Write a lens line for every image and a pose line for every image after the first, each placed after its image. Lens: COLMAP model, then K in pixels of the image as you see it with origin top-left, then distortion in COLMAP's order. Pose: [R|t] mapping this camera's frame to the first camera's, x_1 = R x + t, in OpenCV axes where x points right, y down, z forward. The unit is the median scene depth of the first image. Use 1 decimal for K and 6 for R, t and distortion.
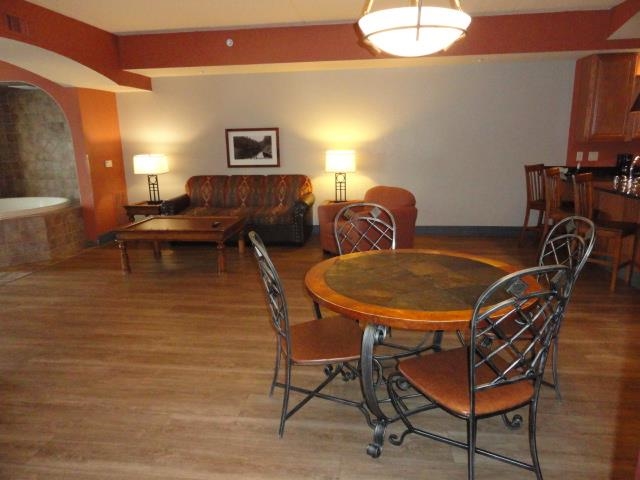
lens RADIAL K [[445.0, 0, 320.0], [0, 445.0, 240.0], [0, 0, 1]] dist [-0.005023, 0.005262]
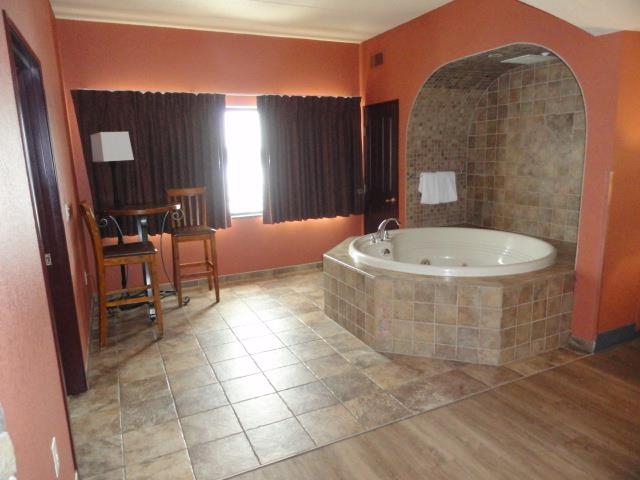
lens RADIAL K [[445.0, 0, 320.0], [0, 445.0, 240.0], [0, 0, 1]] dist [-0.005023, 0.005262]
pose [[0.542849, 0.166898, -0.823079, -0.259141], [-0.176026, 0.980897, 0.082804, -0.094082], [0.821176, 0.099934, 0.561857, 0.429892]]
